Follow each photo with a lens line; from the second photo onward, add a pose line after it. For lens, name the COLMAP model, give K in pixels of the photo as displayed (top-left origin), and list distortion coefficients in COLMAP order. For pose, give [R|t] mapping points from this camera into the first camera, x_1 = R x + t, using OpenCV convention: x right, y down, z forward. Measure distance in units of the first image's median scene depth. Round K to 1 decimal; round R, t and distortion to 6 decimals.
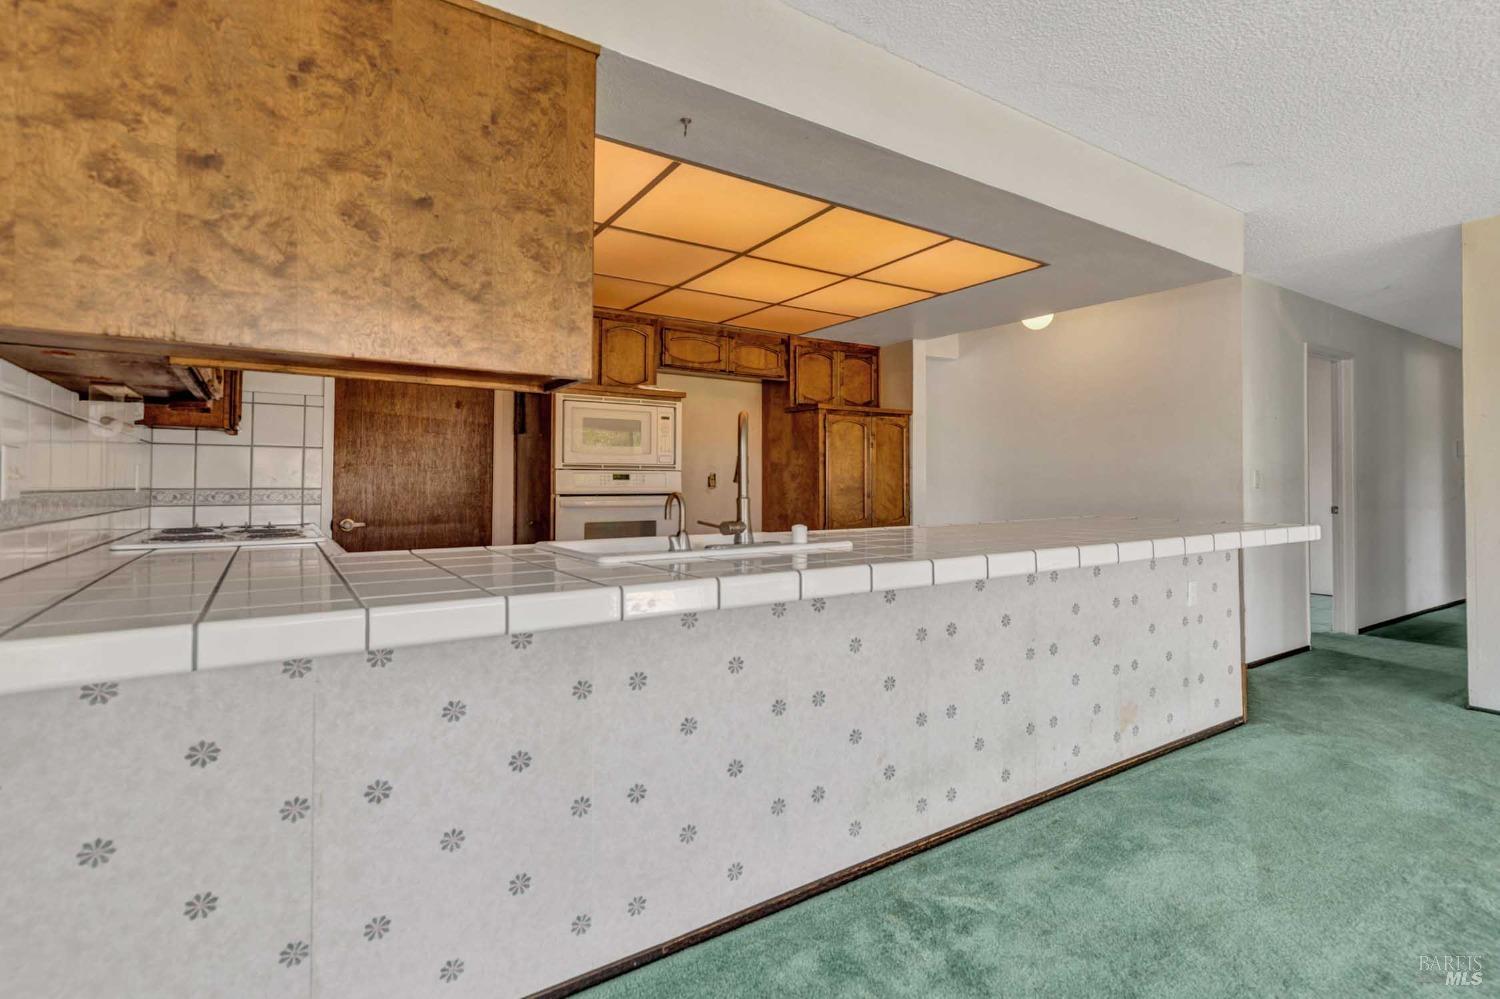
lens RADIAL K [[710.9, 0, 749.9], [0, 710.9, 465.6], [0, 0, 1]] dist [0.004577, -0.000526]
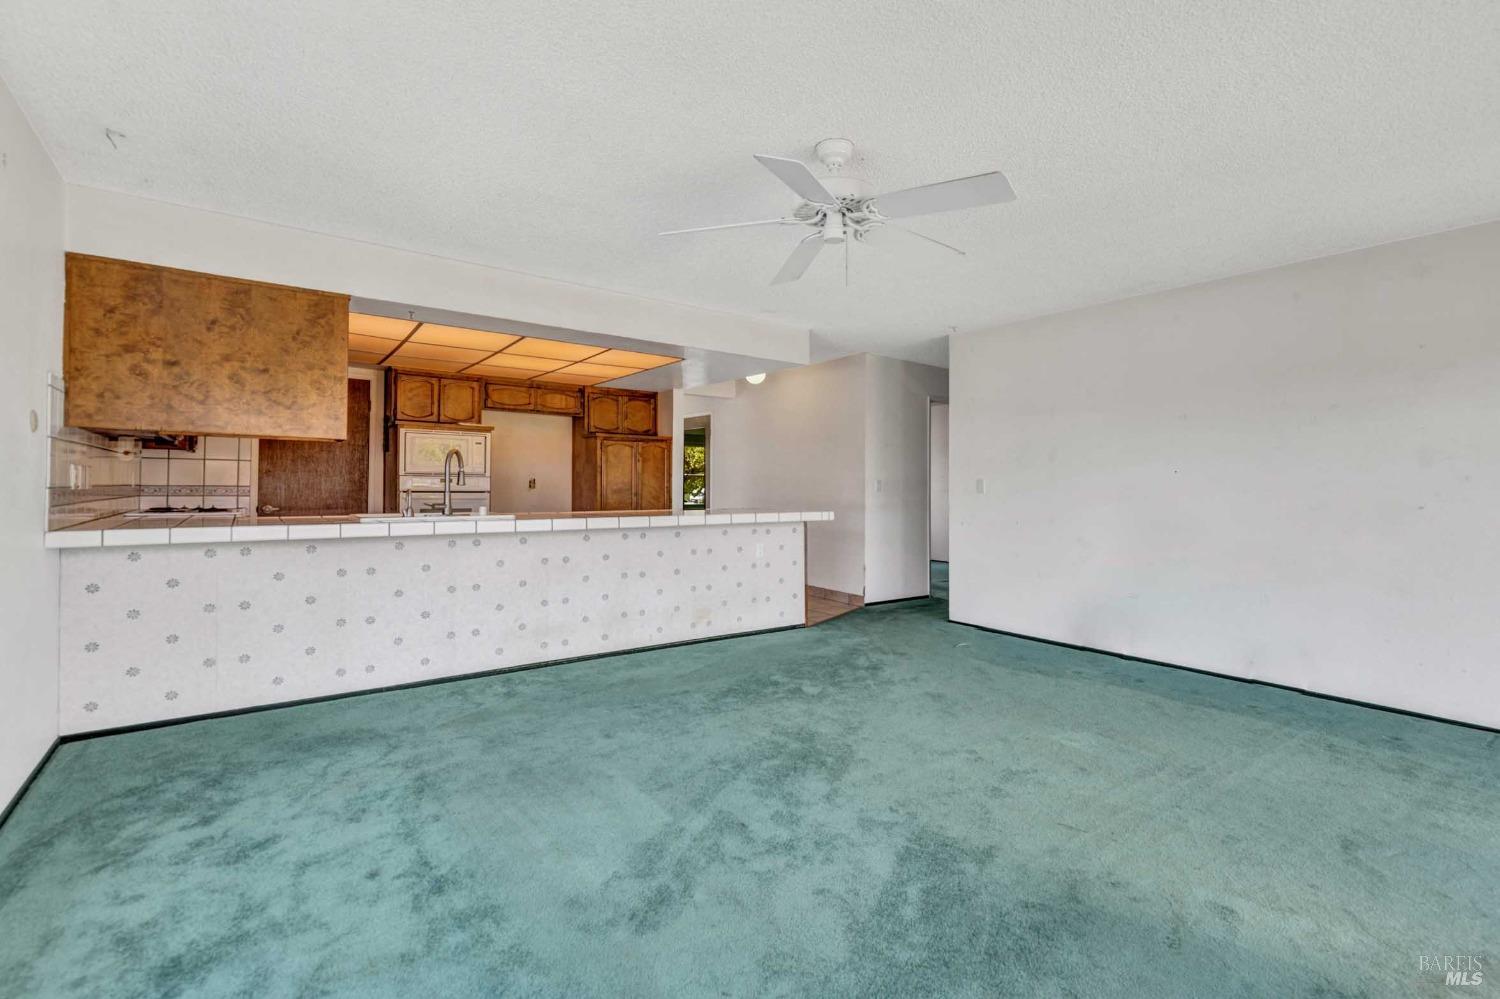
lens RADIAL K [[681.6, 0, 753.9], [0, 681.6, 478.6], [0, 0, 1]] dist [0.000078, -0.000303]
pose [[0.998673, 0.009031, 0.050702, 0.829539], [-0.009732, 0.999860, 0.013597, -0.030994], [-0.050572, -0.014073, 0.998621, -1.077431]]
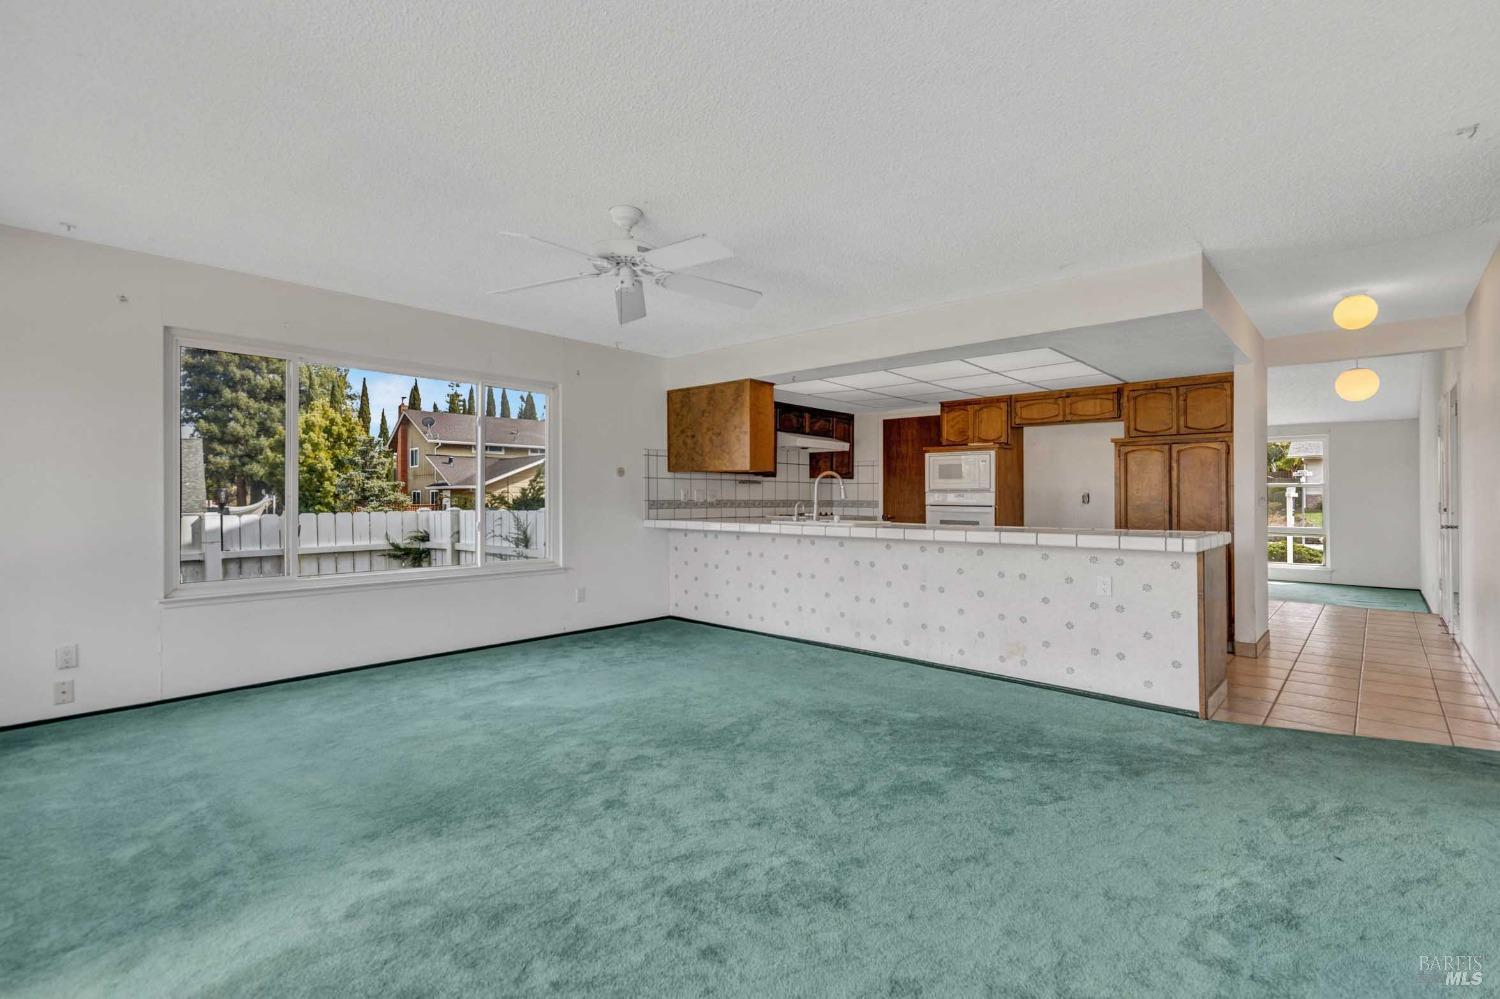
lens RADIAL K [[678.3, 0, 750.0], [0, 678.3, 499.5], [0, 0, 1]] dist [0.001515, 0.000035]
pose [[0.233007, 0.003655, -0.972468, 2.662072], [0.019649, 0.999771, 0.008466, 0.000390], [0.972276, -0.021081, 0.232882, 0.153078]]
